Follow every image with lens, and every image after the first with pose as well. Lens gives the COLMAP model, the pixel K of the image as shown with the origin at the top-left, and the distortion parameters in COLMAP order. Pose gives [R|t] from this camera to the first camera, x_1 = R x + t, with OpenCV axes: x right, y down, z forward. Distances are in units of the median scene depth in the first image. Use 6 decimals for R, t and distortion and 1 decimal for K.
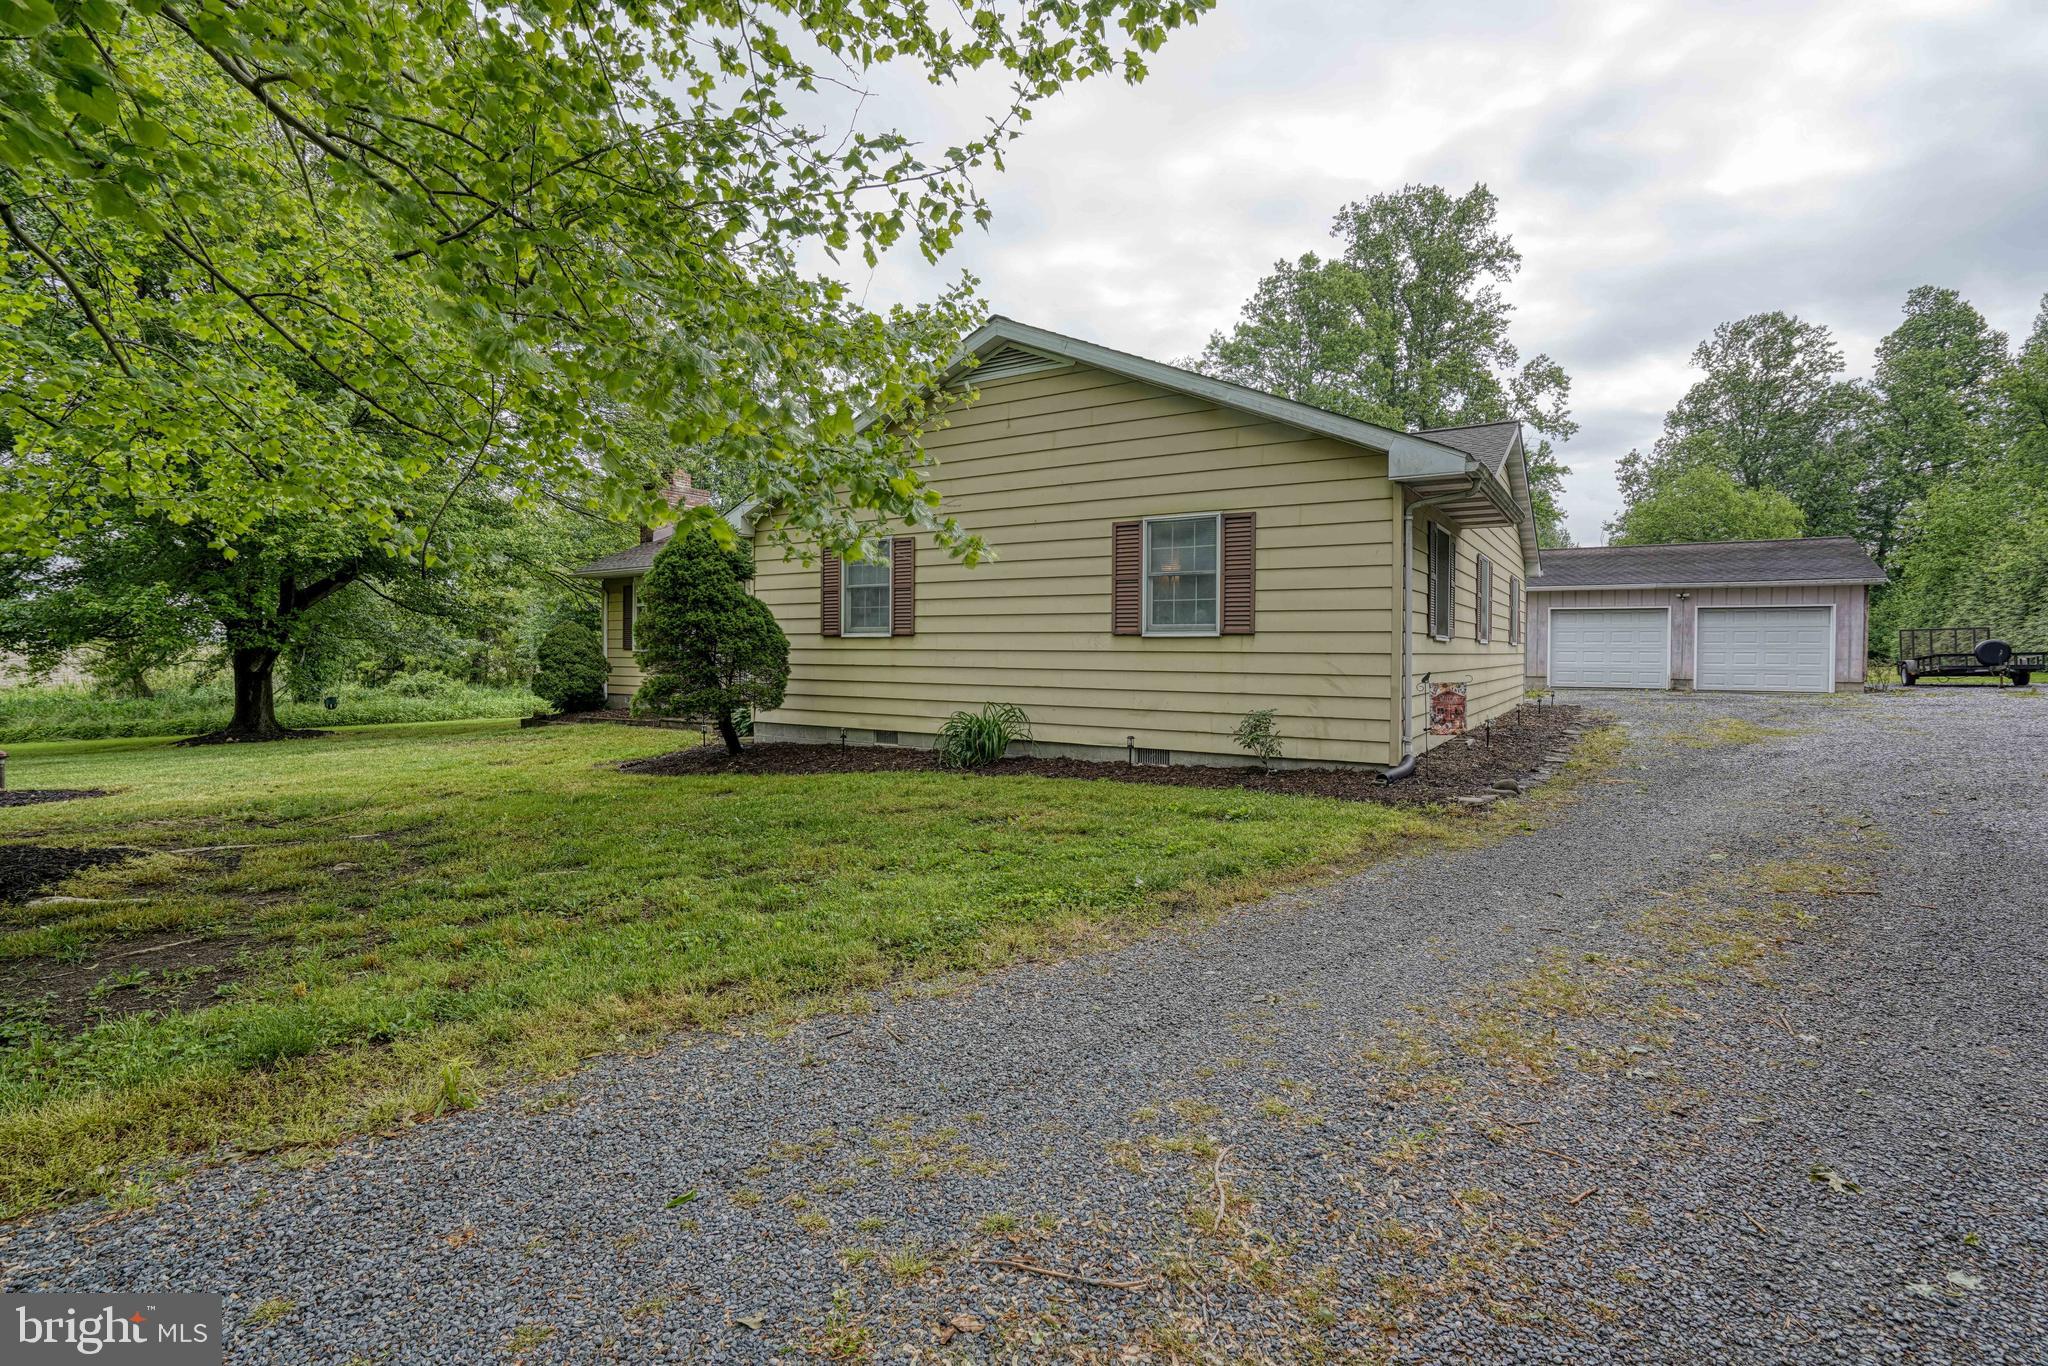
lens RADIAL K [[954.0, 0, 1015.5], [0, 954.0, 672.4], [0, 0, 1]] dist [-0.046309, 0.013626]
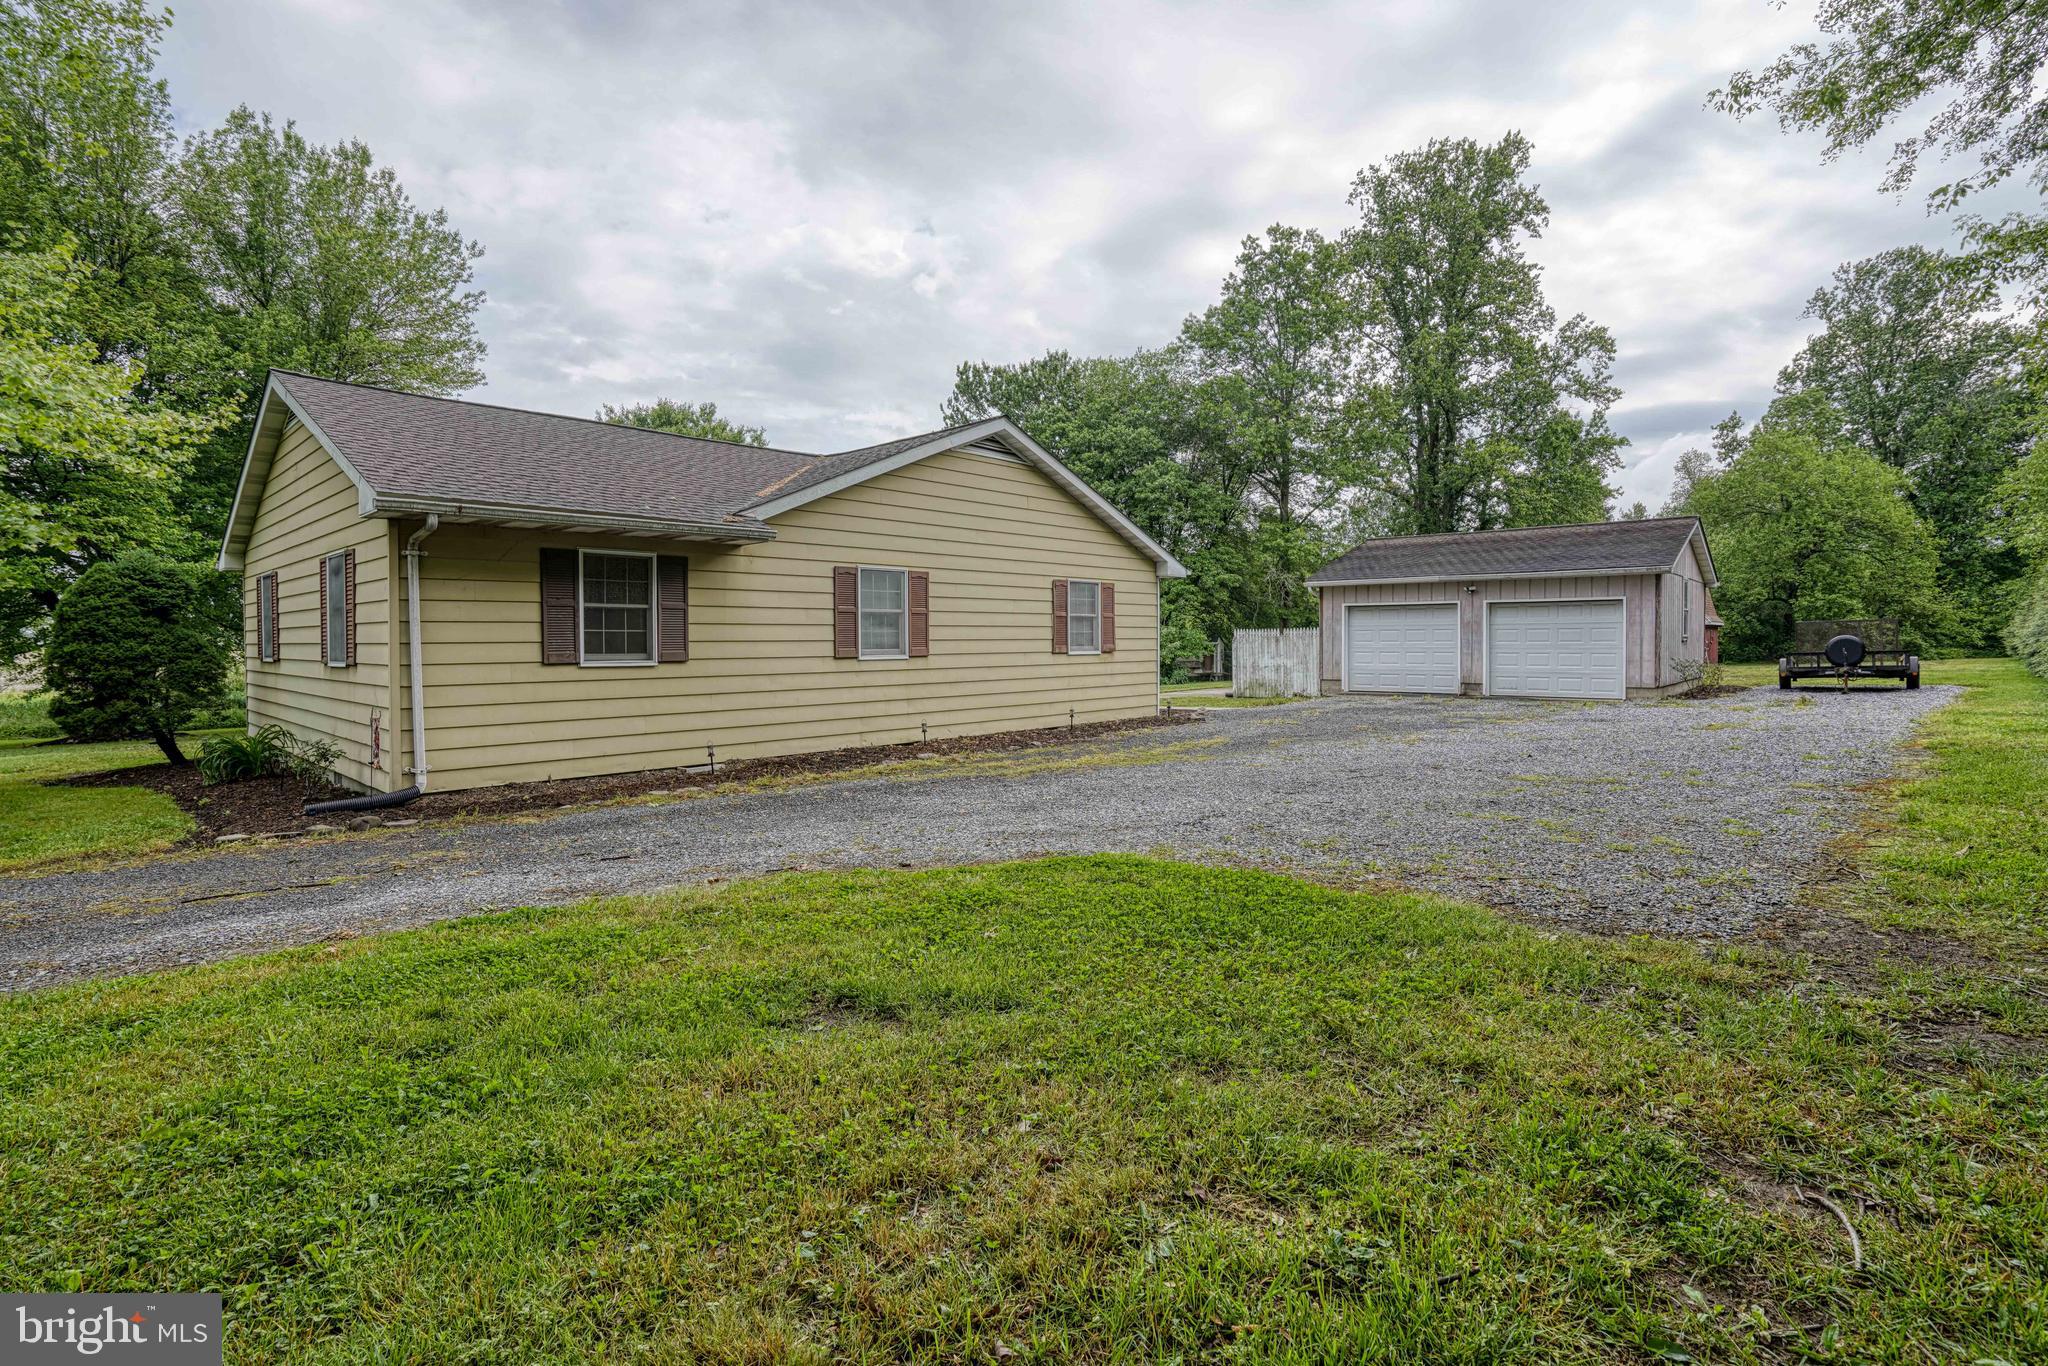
lens RADIAL K [[954.0, 0, 1031.7], [0, 954.0, 669.4], [0, 0, 1]] dist [-0.046309, 0.013626]
pose [[0.986322, -0.005863, -0.164723, 0.207817], [0.006962, 0.999957, 0.006098, -0.006616], [0.164681, -0.007161, 0.986321, 0.020370]]
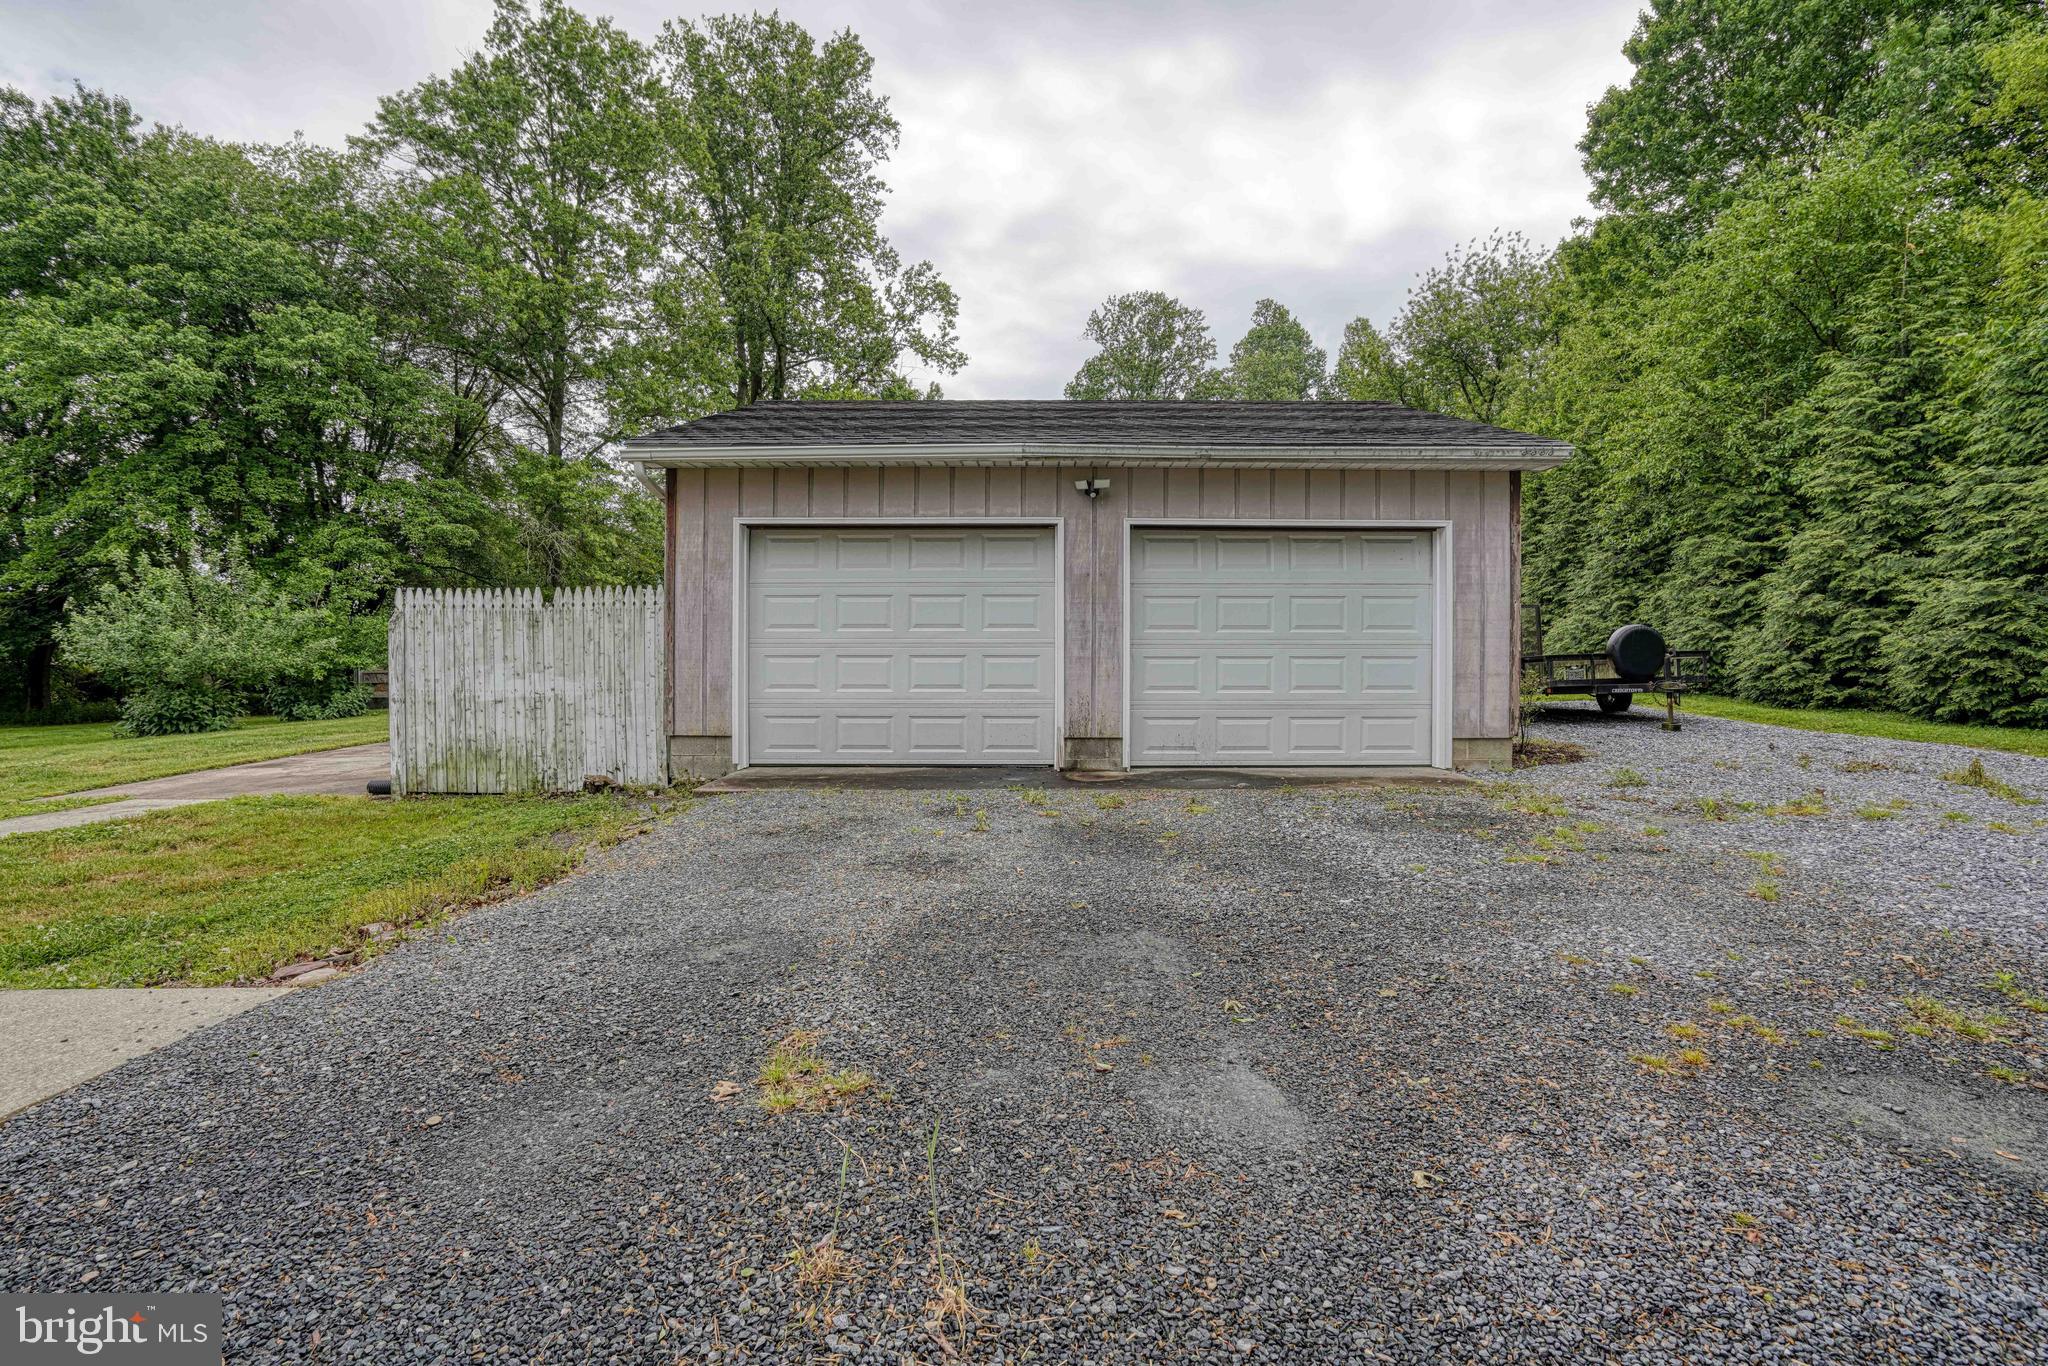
lens RADIAL K [[954.0, 0, 1010.3], [0, 954.0, 643.7], [0, 0, 1]] dist [-0.046309, 0.013626]
pose [[0.854428, -0.005605, 0.519539, 0.236867], [0.016363, 0.999736, -0.016126, -0.010025], [-0.519312, 0.022280, 0.854294, 0.335459]]
